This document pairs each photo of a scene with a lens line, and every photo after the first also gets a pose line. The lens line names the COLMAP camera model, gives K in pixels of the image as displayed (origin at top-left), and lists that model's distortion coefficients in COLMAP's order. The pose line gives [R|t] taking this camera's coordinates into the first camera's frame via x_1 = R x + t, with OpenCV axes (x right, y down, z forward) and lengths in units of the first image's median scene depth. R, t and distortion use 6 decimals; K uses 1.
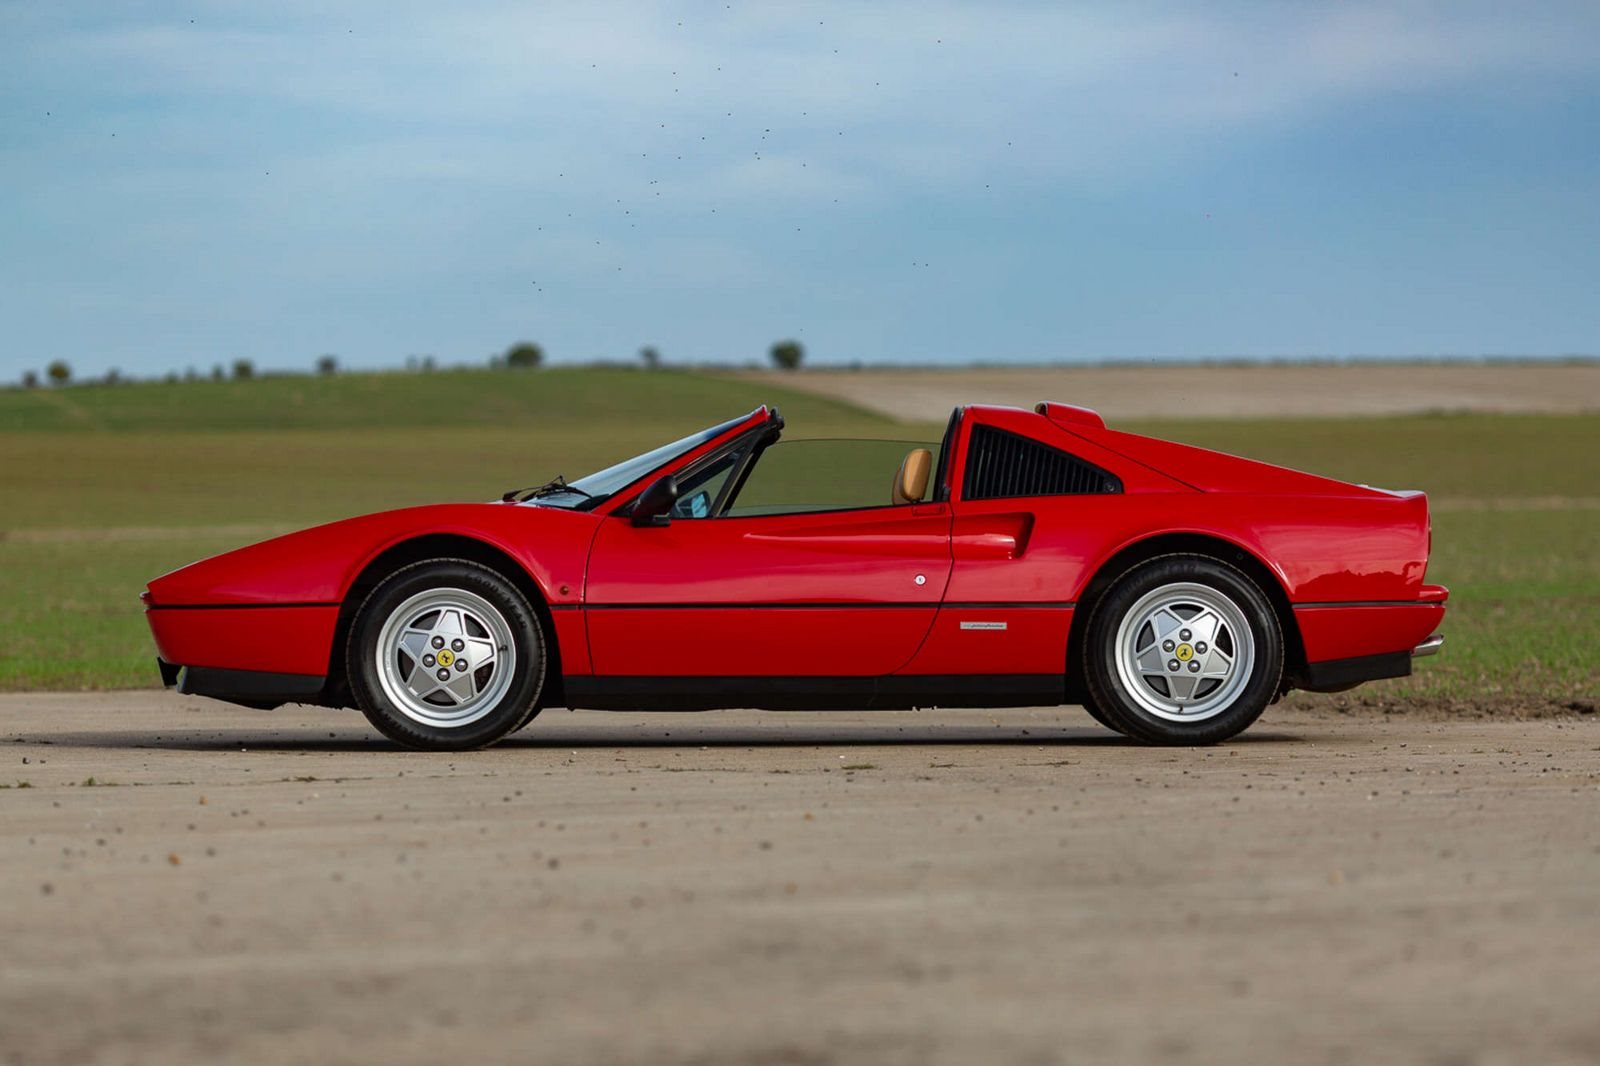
lens RADIAL K [[6457.6, 0, 806.9], [0, 6457.6, 529.6], [0, 0, 1]] dist [0.058687, 0.000000]
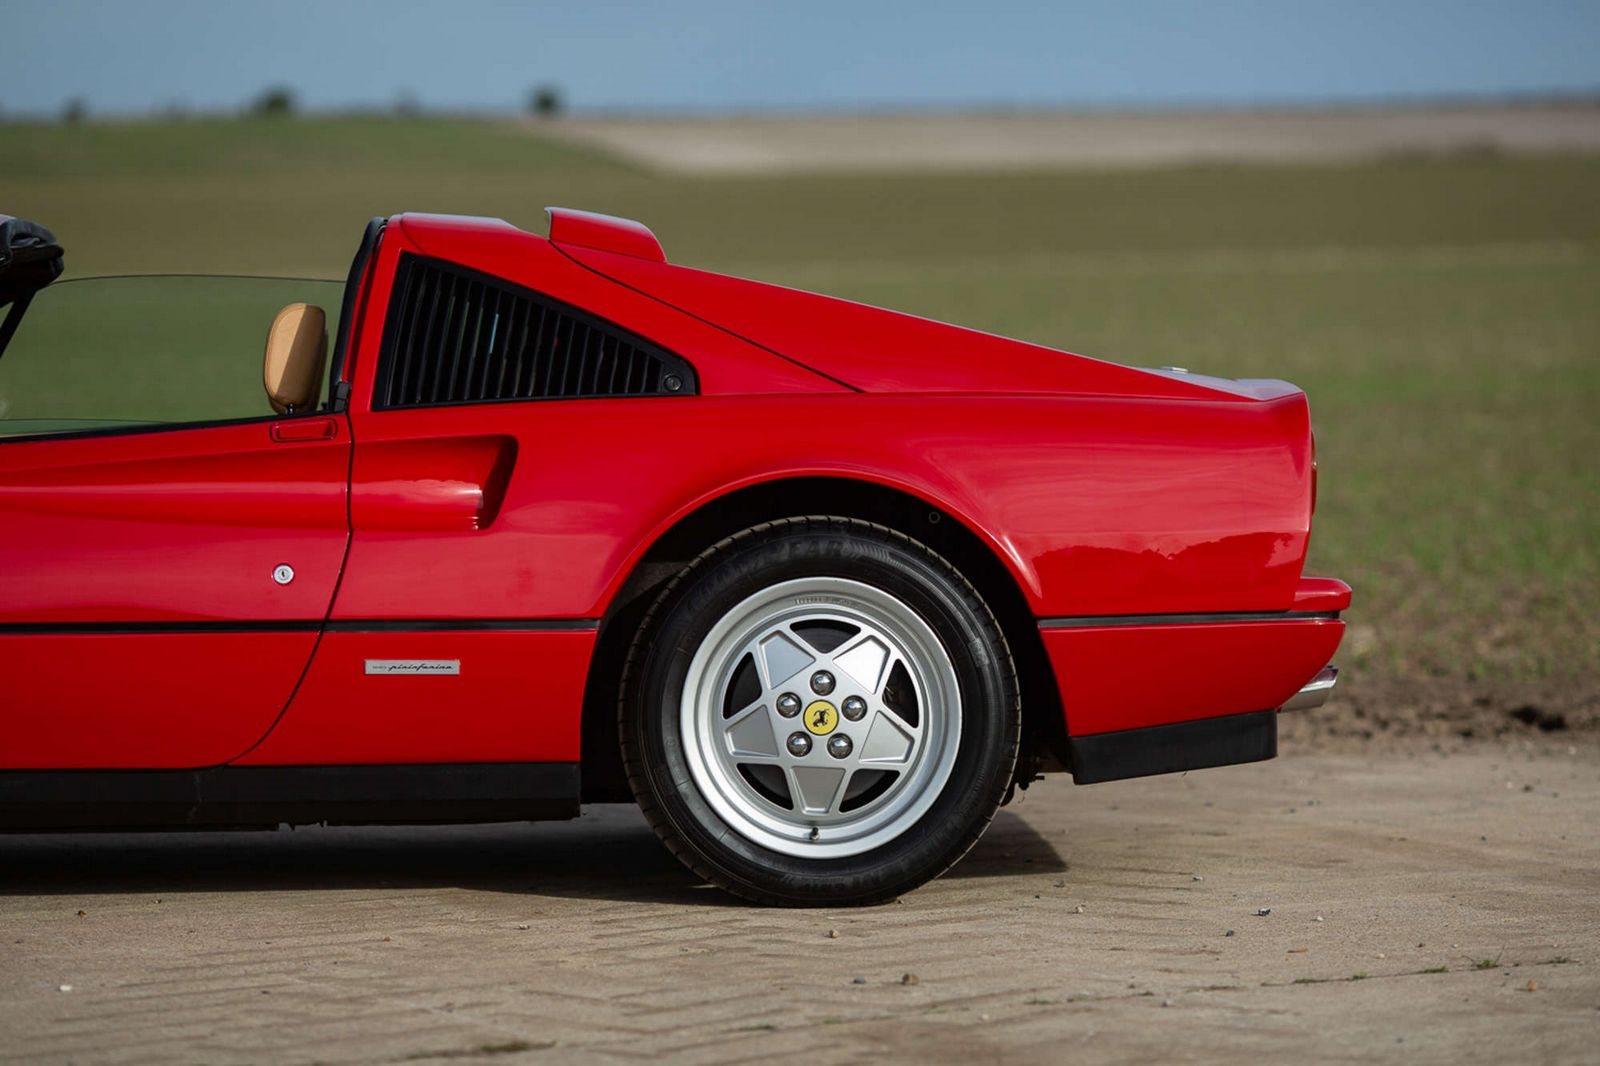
lens RADIAL K [[6457.6, 0, 792.4], [0, 6457.6, 530.0], [0, 0, 1]] dist [0.058687, 0.000000]
pose [[0.999414, -0.004306, 0.033956, 0.039497], [0.002951, 0.999201, 0.039859, -0.015080], [-0.034100, -0.039735, 0.998628, 0.506162]]
